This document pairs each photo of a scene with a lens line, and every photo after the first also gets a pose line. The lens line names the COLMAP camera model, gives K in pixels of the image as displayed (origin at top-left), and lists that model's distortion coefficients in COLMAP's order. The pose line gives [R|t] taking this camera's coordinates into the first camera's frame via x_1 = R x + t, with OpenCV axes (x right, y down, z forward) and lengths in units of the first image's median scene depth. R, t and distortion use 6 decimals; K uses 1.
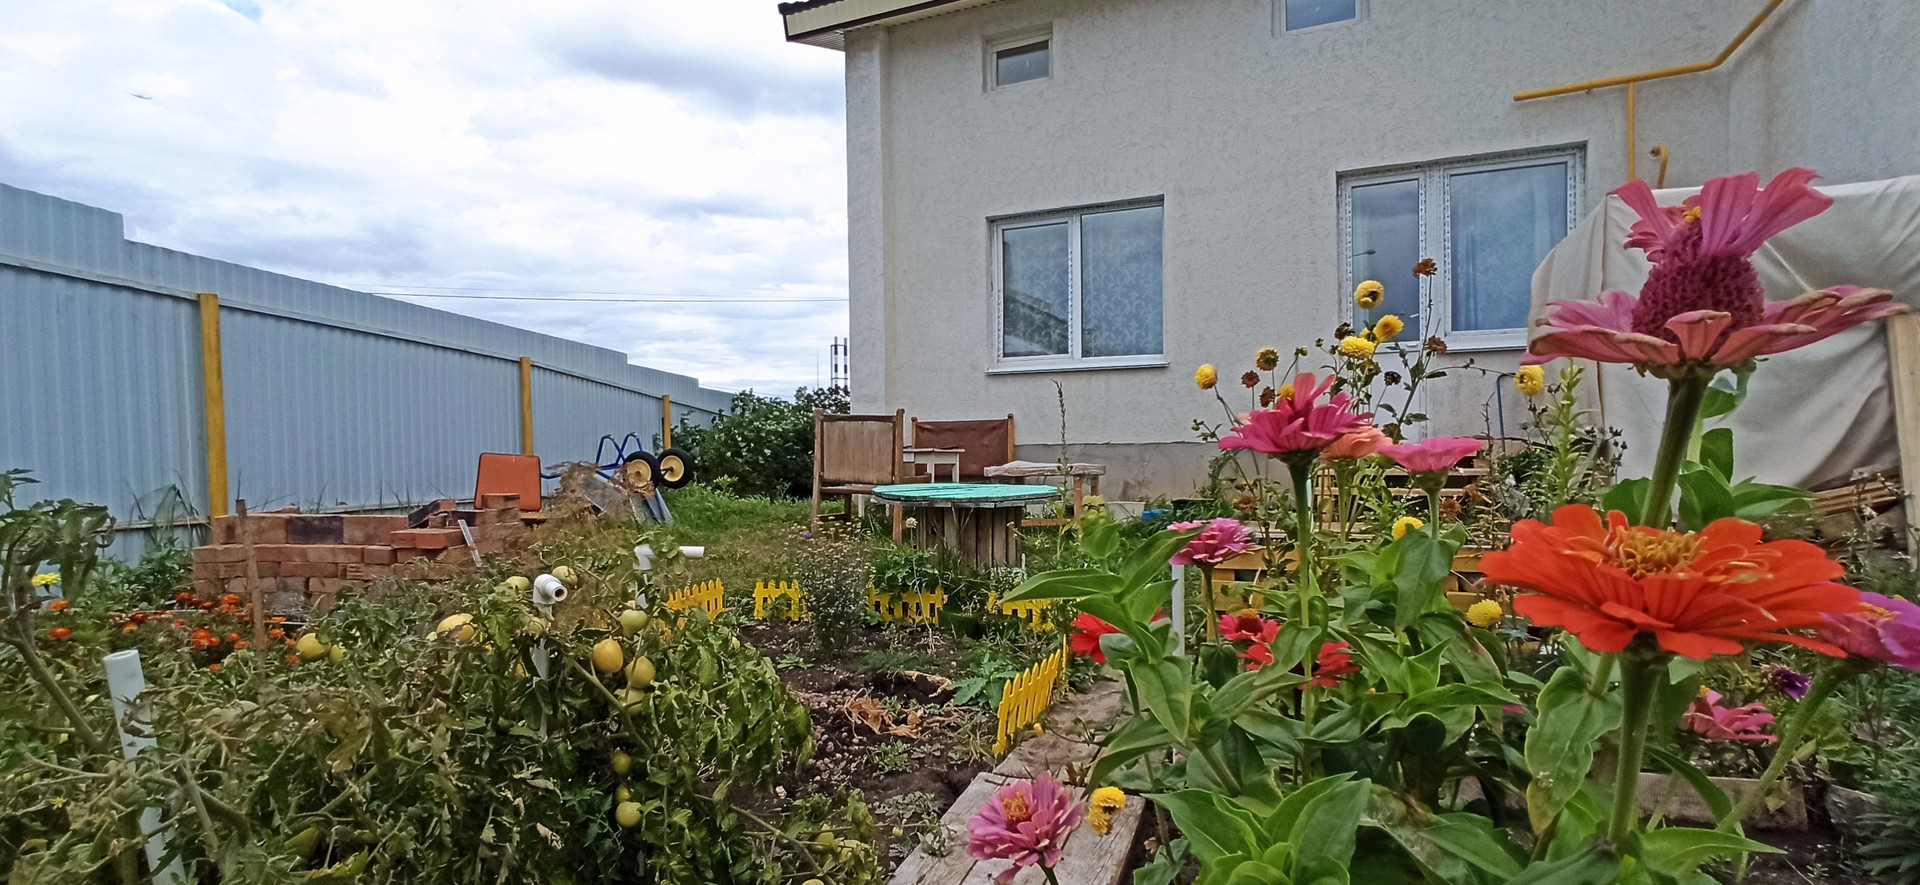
lens RADIAL K [[871.4, 0, 953.8], [0, 871.4, 466.7], [0, 0, 1]] dist [-0.067859, 0.043142]
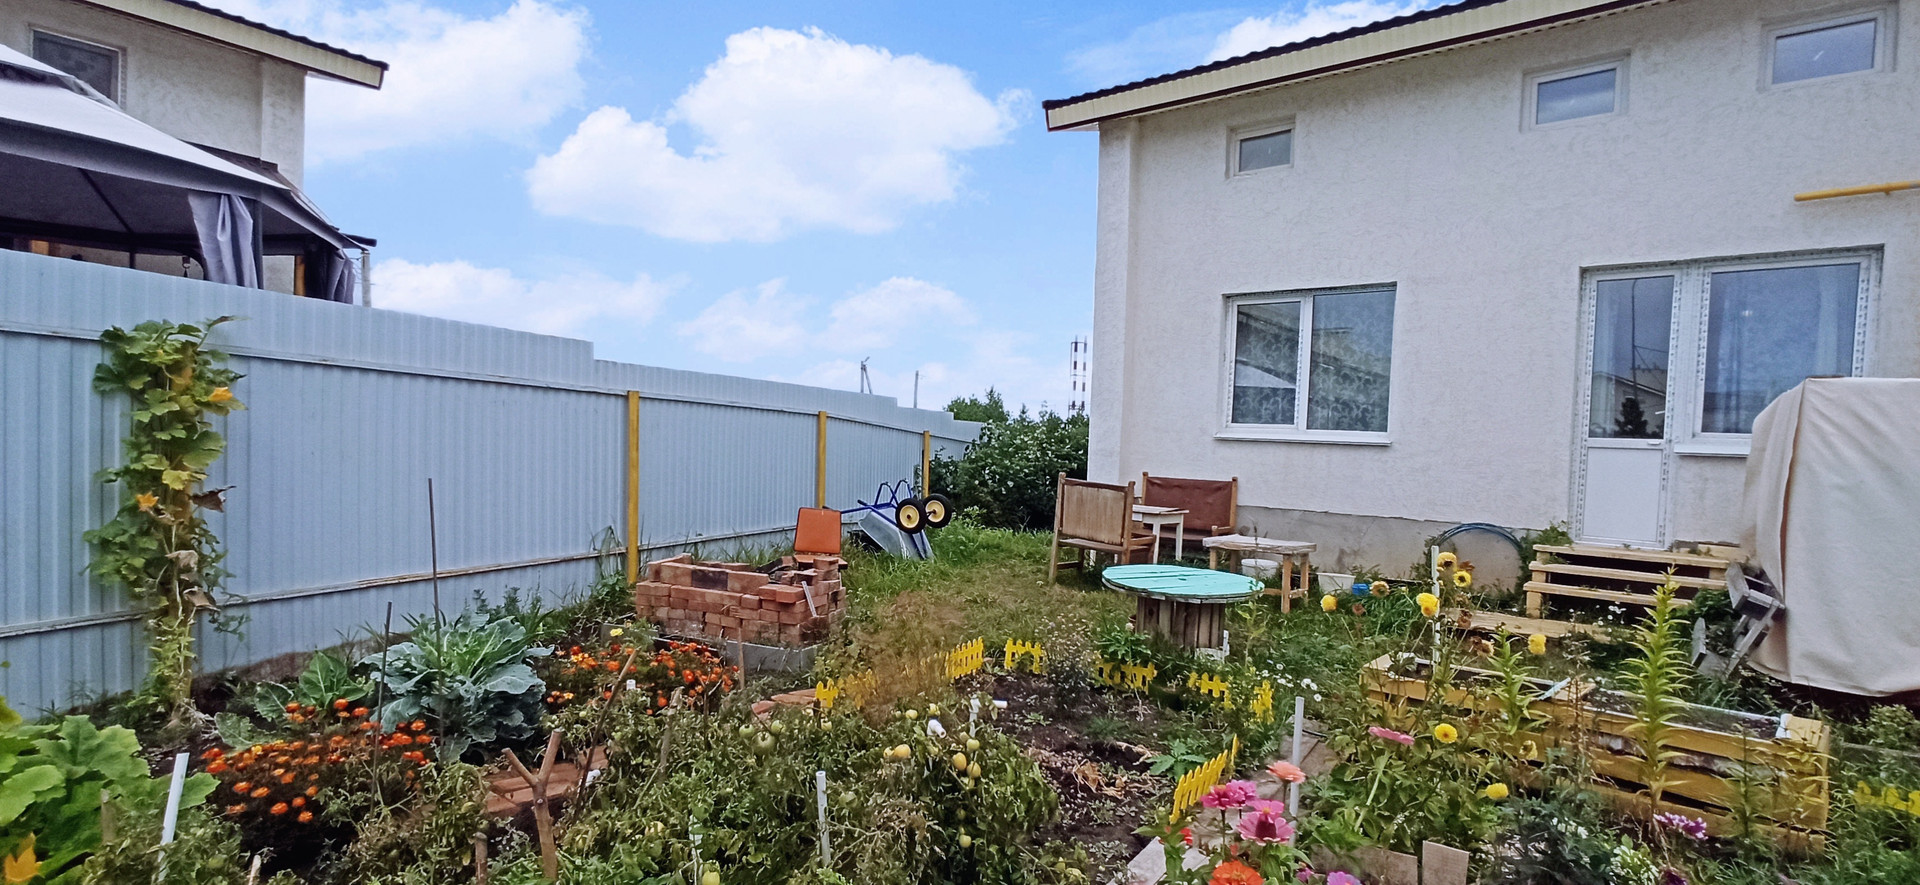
lens RADIAL K [[871.4, 0, 953.8], [0, 871.4, 466.7], [0, 0, 1]] dist [-0.067859, 0.043142]
pose [[0.963143, 0.057497, -0.262773, 0.014125], [-0.054943, 0.998344, 0.017065, -0.100403], [0.263319, -0.001998, 0.964707, -0.188839]]
